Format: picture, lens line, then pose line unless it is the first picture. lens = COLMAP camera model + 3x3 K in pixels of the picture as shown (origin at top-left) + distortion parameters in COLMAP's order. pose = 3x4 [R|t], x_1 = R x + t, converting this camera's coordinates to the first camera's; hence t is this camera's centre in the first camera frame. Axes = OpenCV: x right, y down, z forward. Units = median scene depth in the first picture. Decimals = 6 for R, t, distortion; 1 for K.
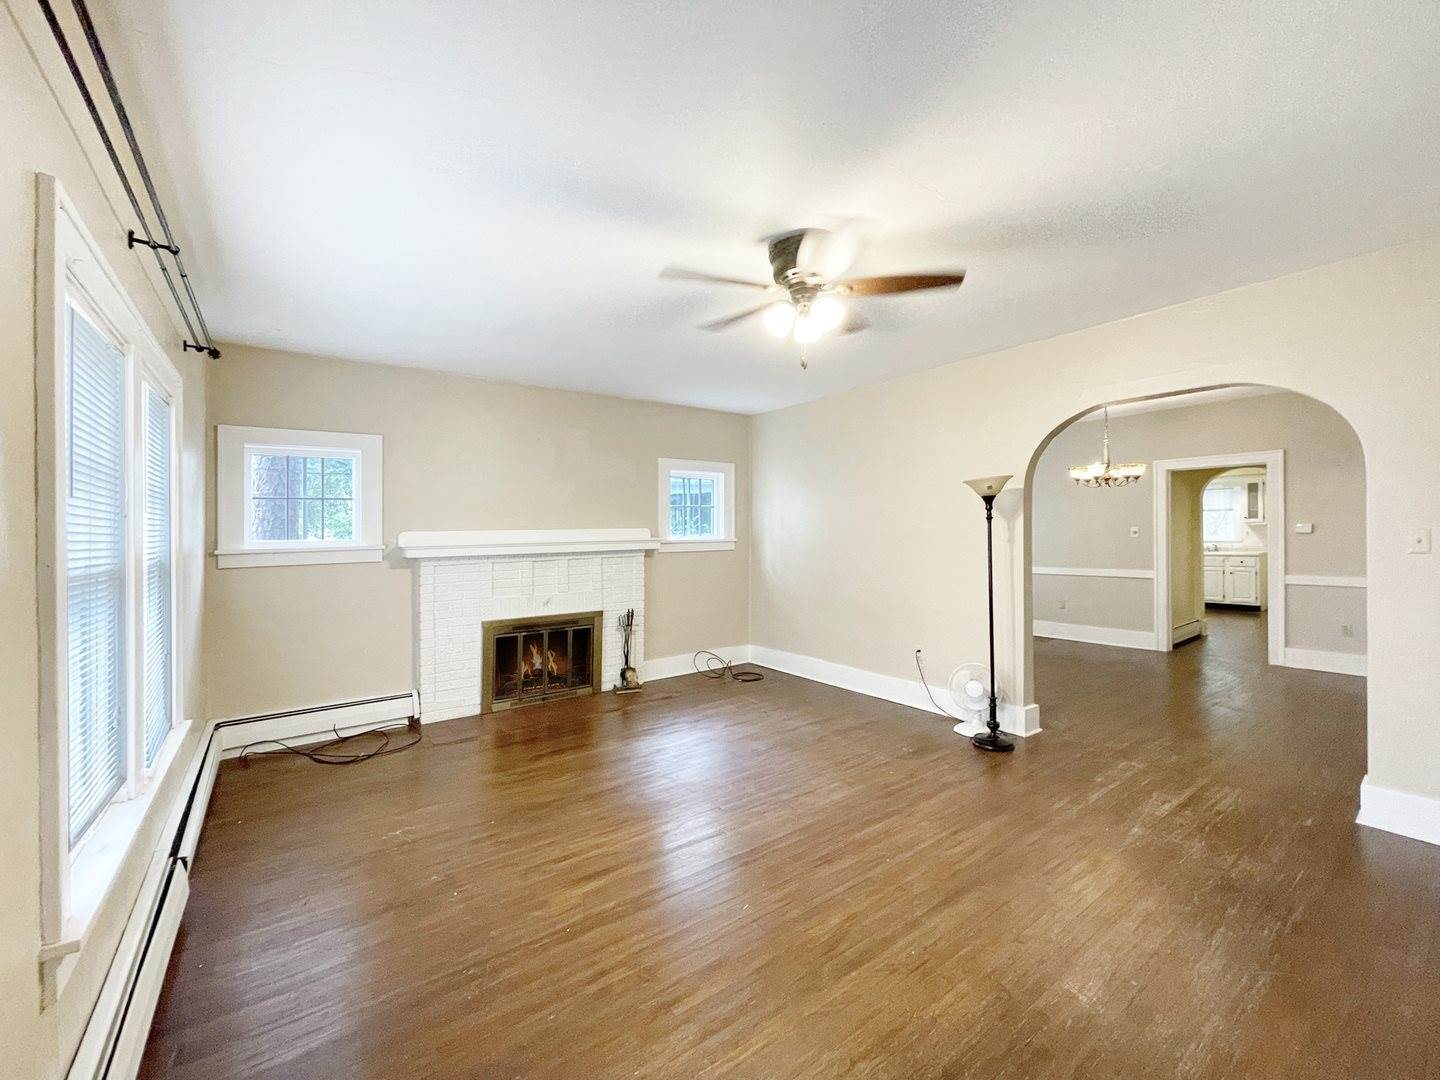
lens RADIAL K [[582.5, 0, 720.0], [0, 582.5, 540.0], [0, 0, 1]] dist [-0.002562, 0.000293]
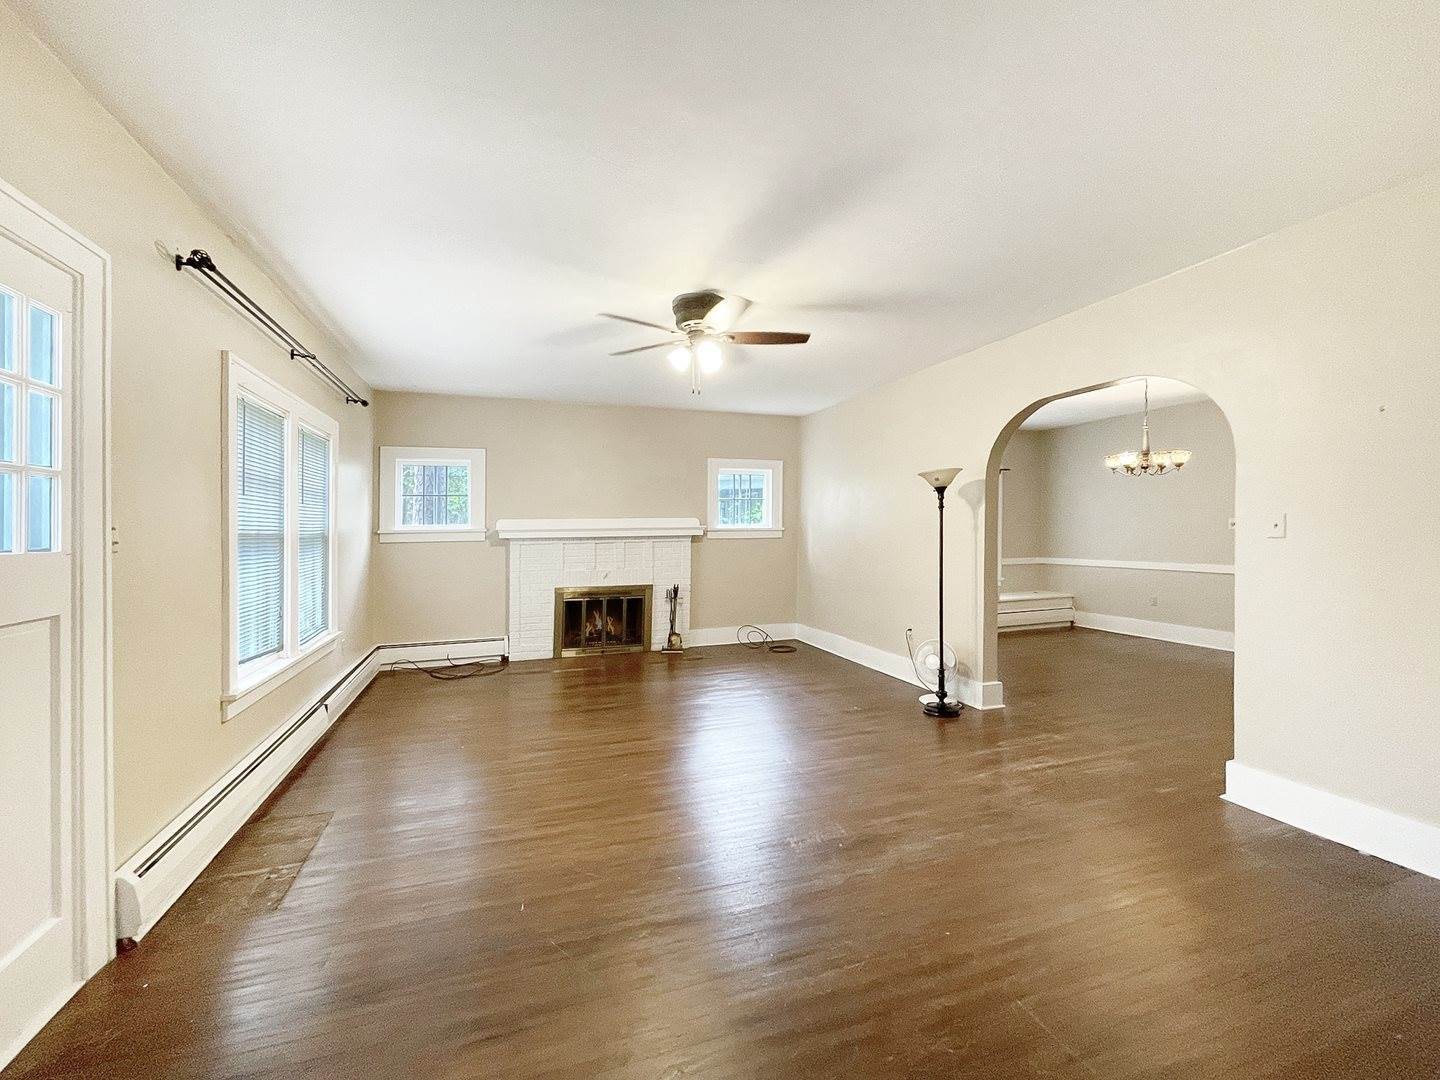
lens RADIAL K [[588.8, 0, 730.0], [0, 588.8, 536.9], [0, 0, 1]] dist [0.000735, 0.000371]
pose [[0.959545, 0.009825, -0.281384, 0.317206], [-0.008978, 0.999950, 0.004297, 0.014461], [0.281412, -0.001597, 0.959586, -0.148032]]
